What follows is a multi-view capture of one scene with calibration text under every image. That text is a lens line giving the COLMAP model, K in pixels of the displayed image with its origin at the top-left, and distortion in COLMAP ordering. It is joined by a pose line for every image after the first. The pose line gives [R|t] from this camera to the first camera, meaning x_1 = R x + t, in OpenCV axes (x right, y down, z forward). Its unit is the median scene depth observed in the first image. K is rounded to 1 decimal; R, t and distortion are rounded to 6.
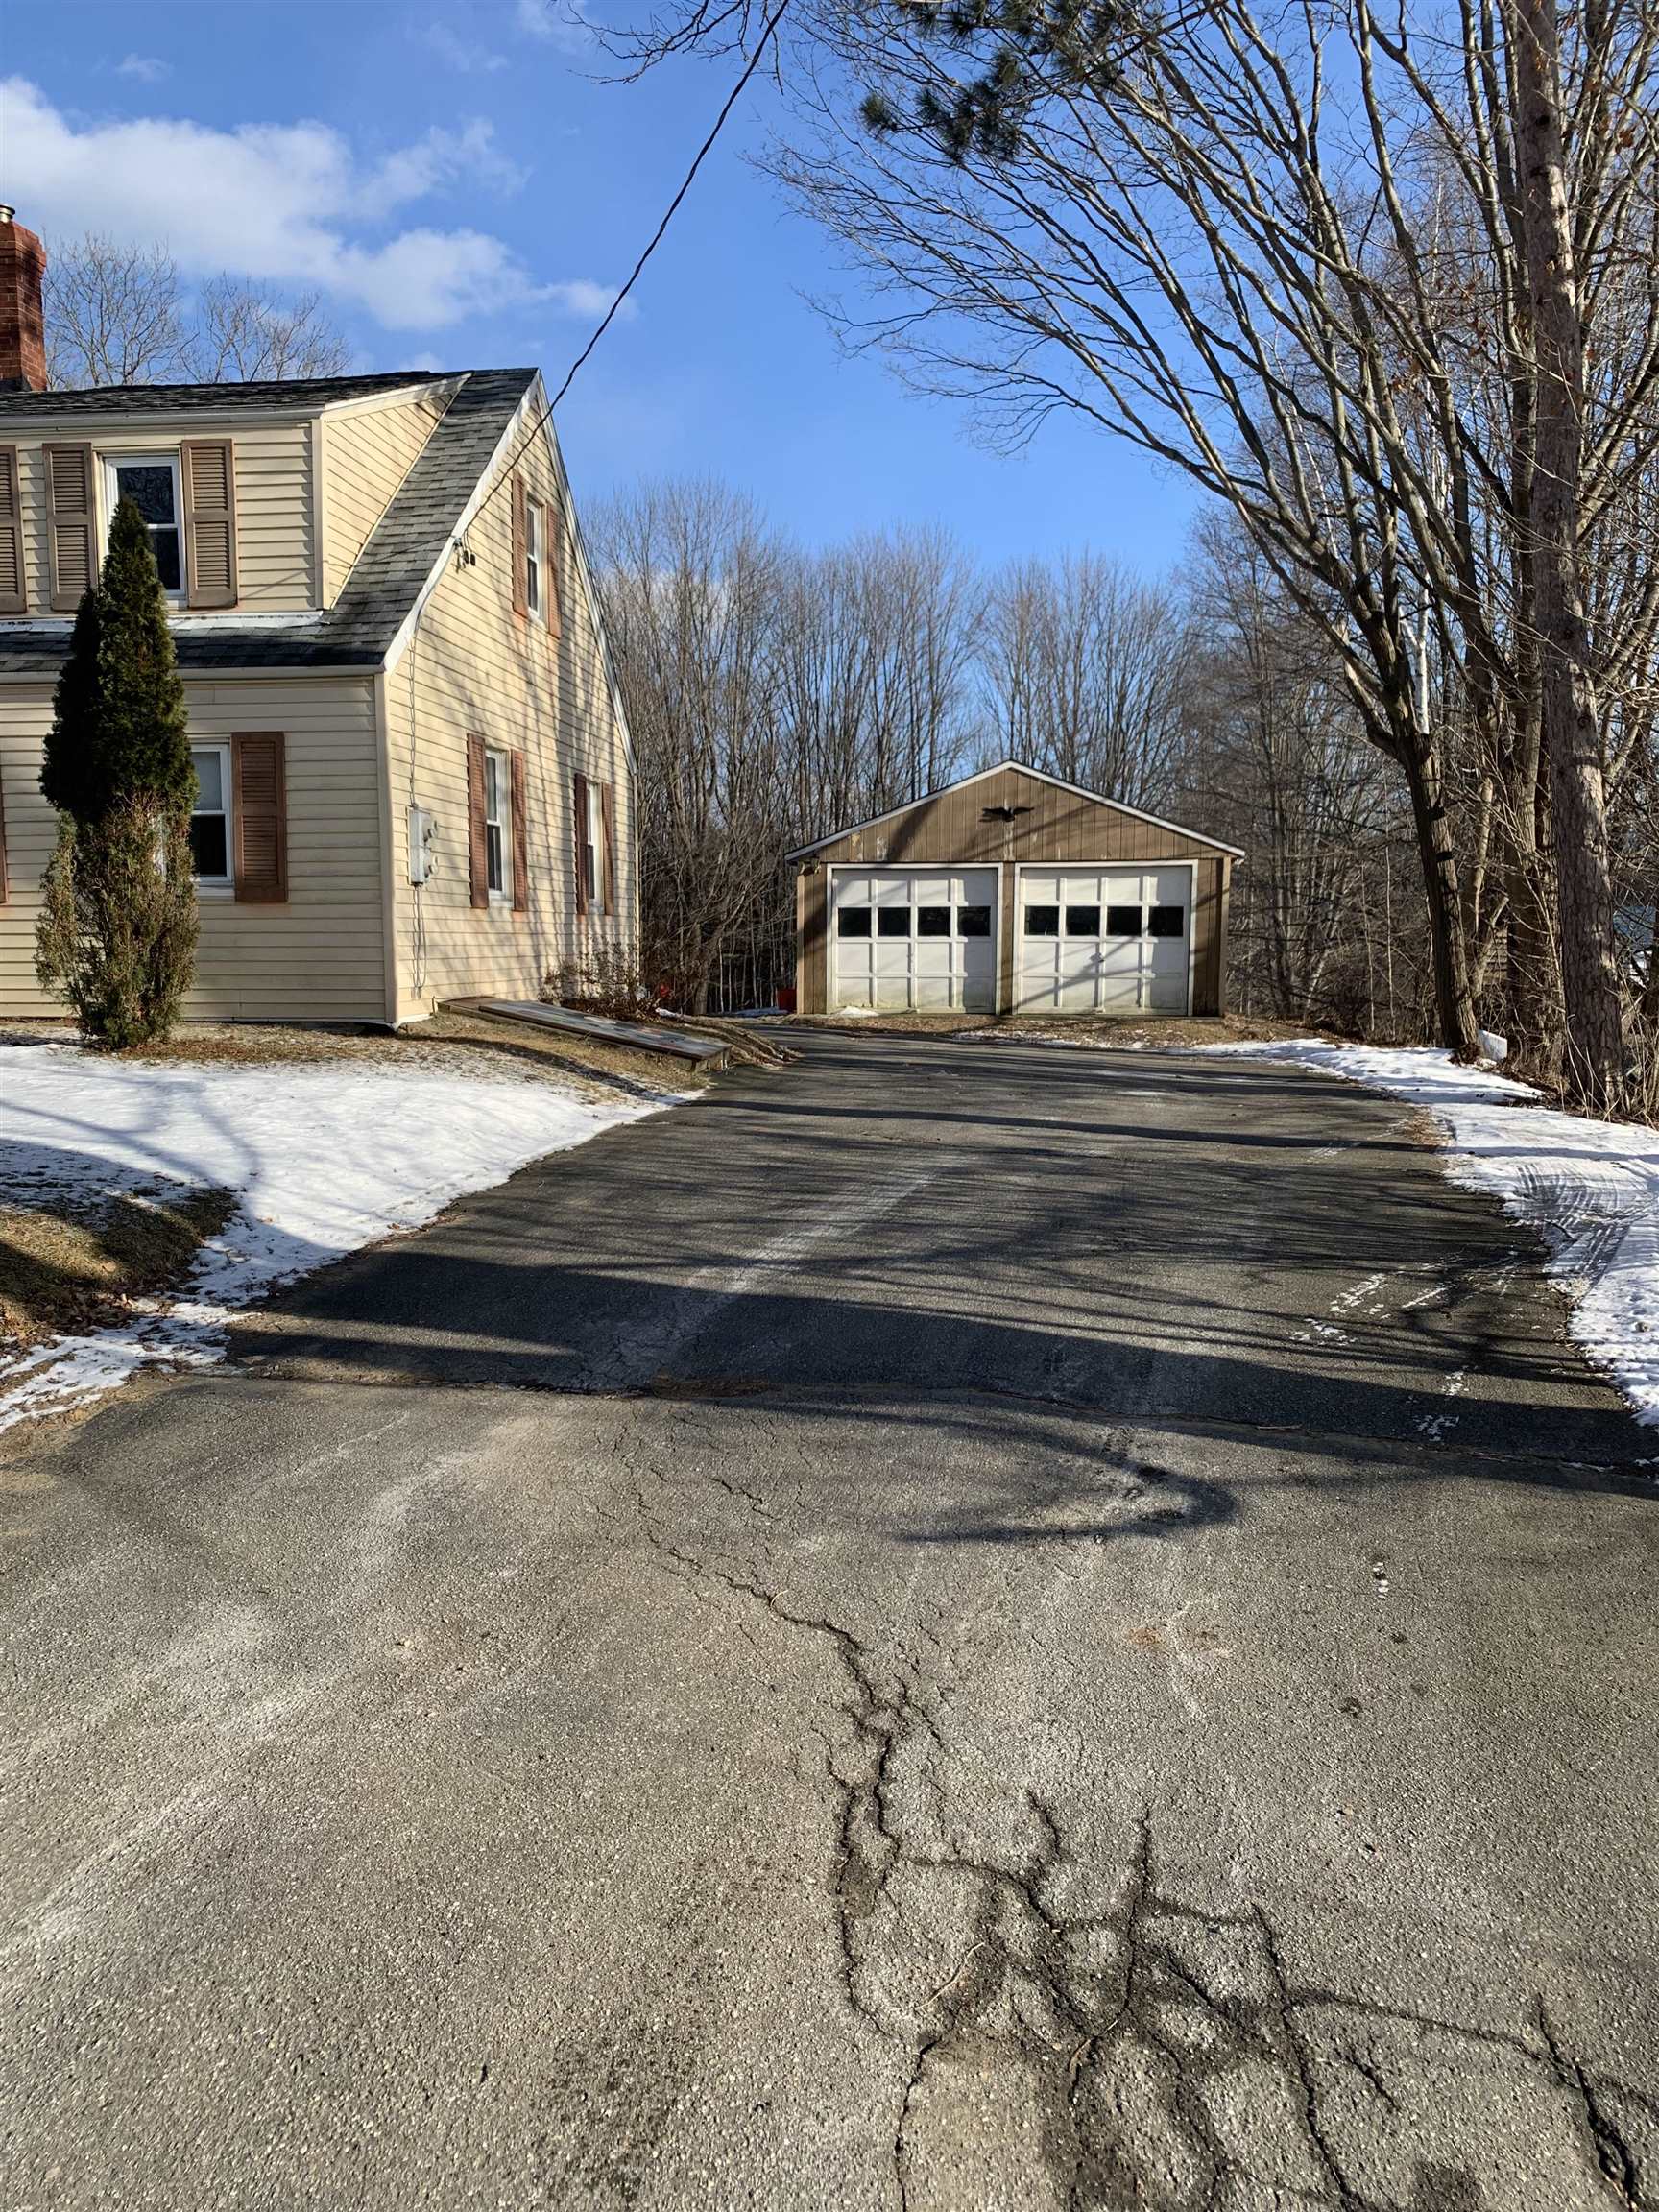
lens RADIAL K [[1696.4, 0, 827.4], [0, 1696.4, 1094.8], [0, 0, 1]] dist [0.048784, -0.059214]
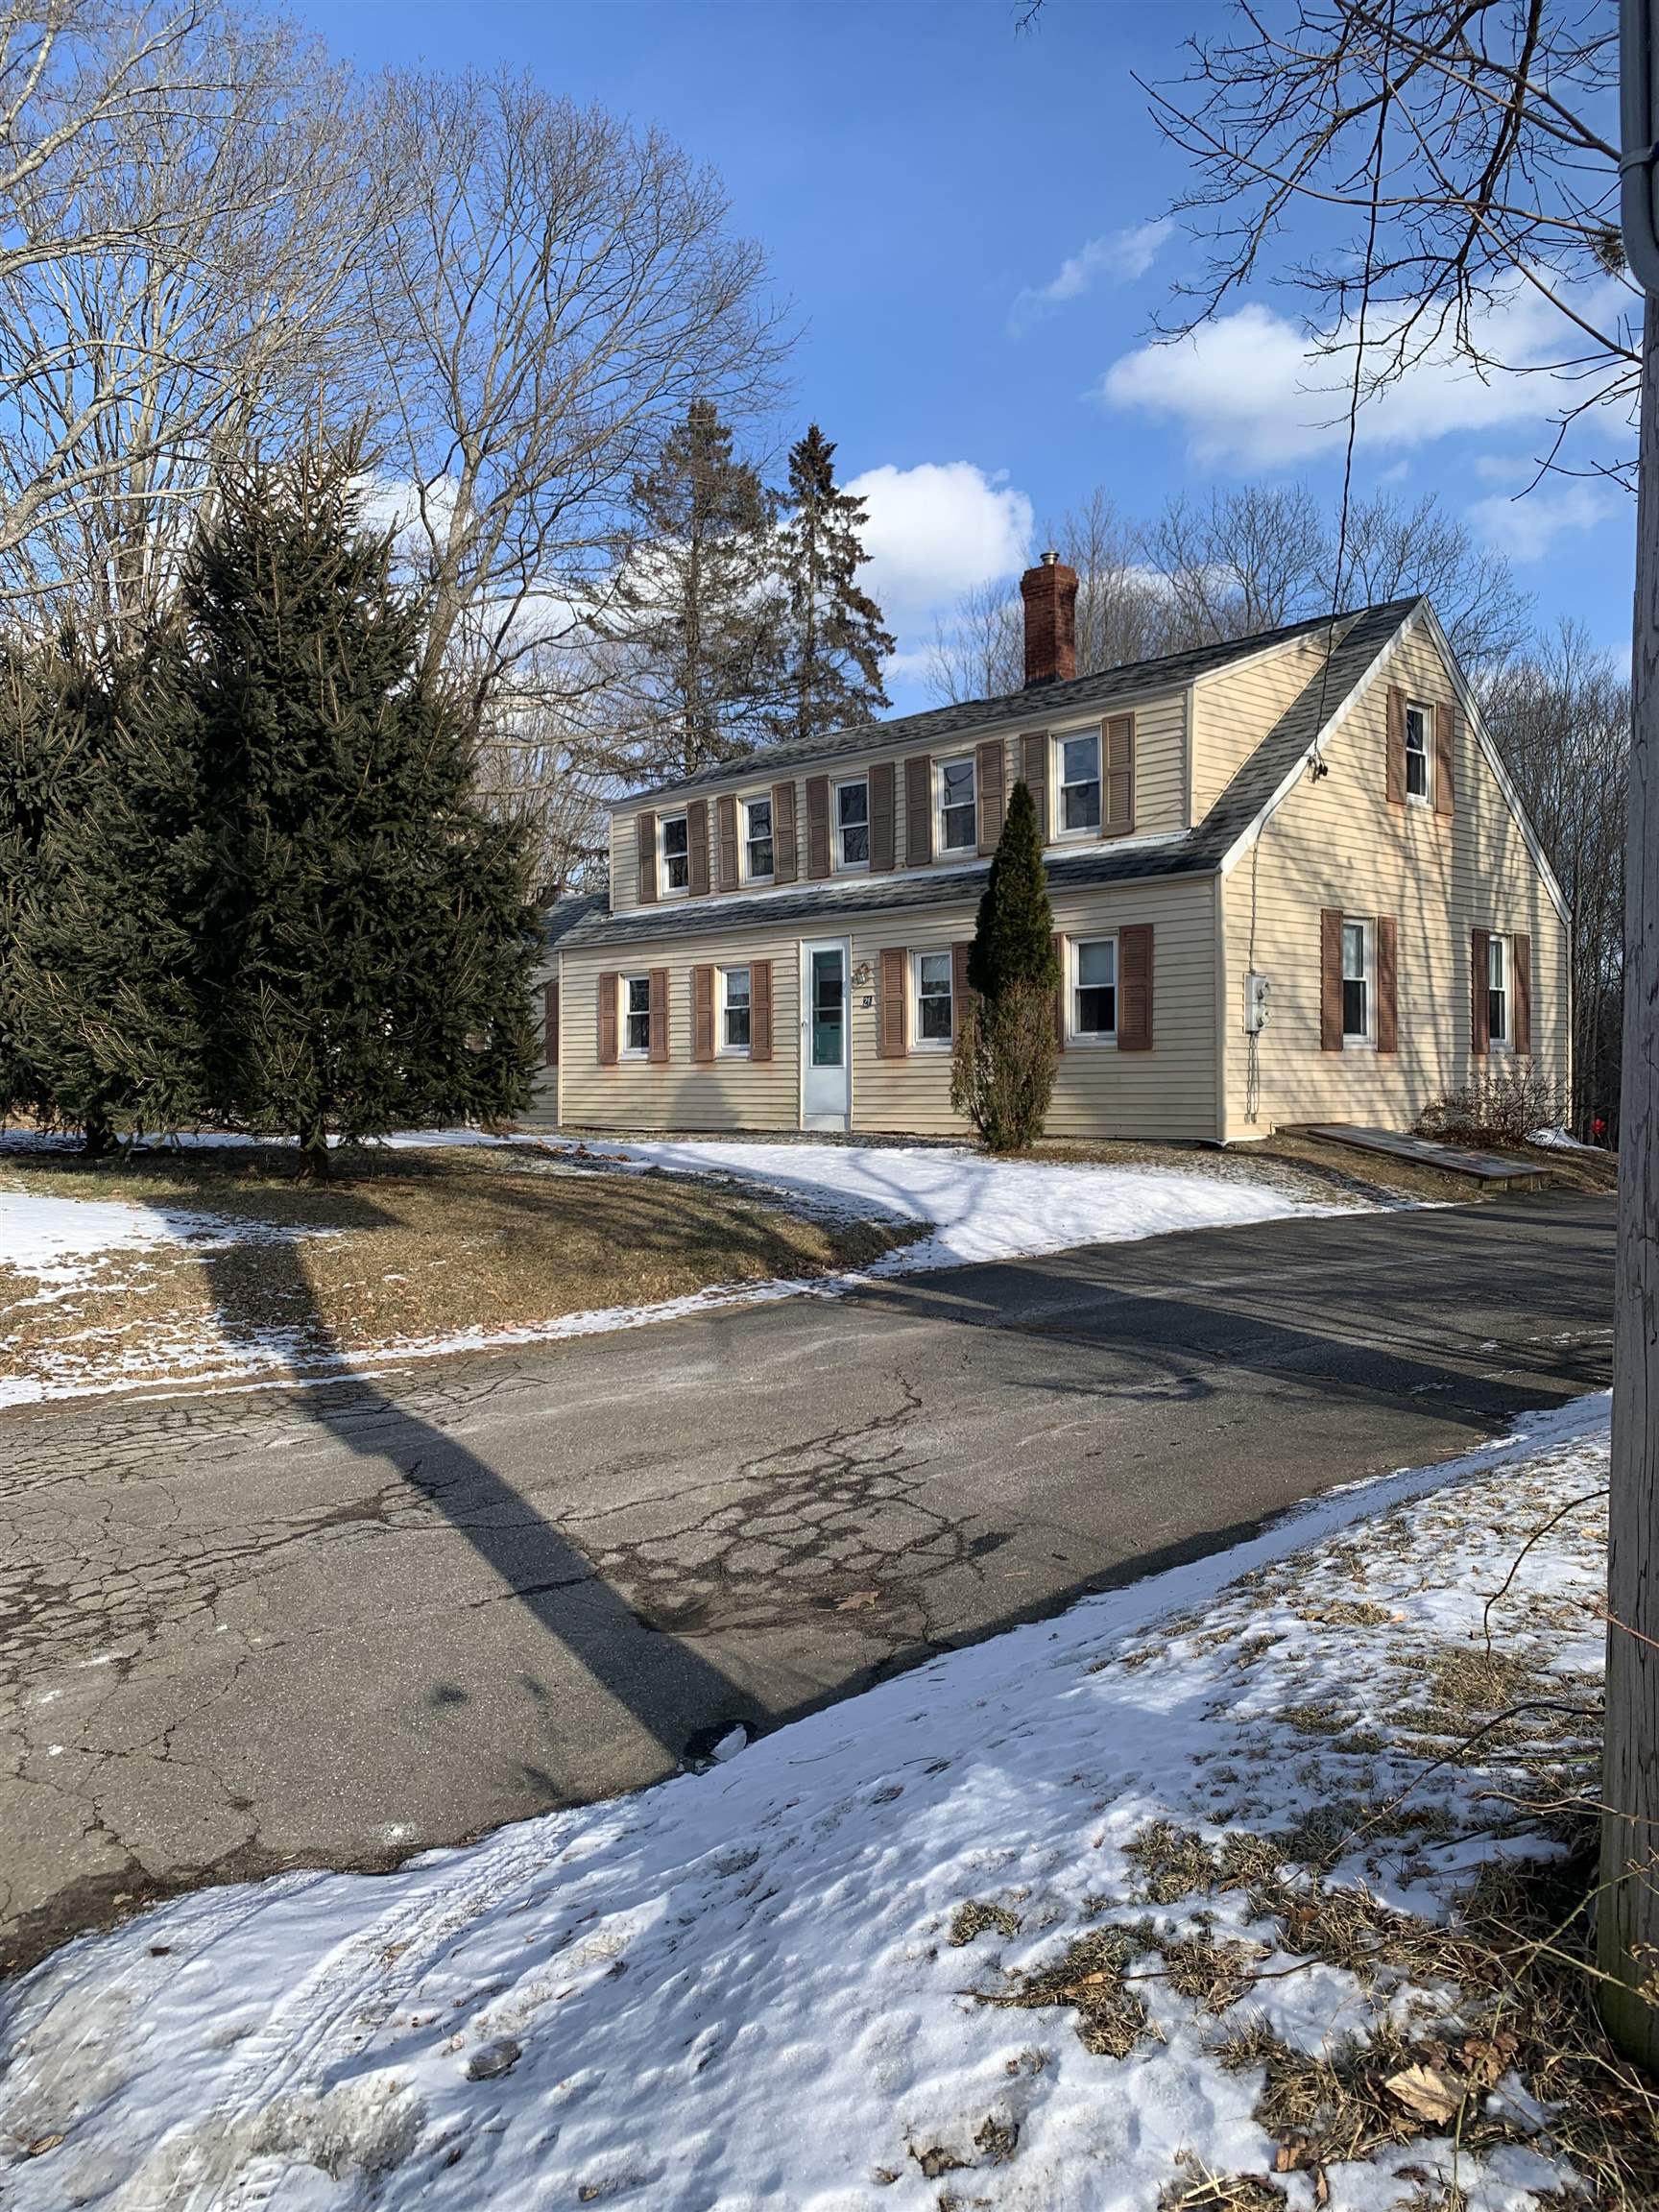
lens RADIAL K [[1696.4, 0, 817.7], [0, 1696.4, 1105.6], [0, 0, 1]] dist [0.048784, -0.059214]
pose [[0.772743, -0.001213, -0.634718, 0.259569], [-0.050611, 0.996696, -0.063521, 0.022214], [0.632698, 0.081209, 0.770129, -0.144519]]
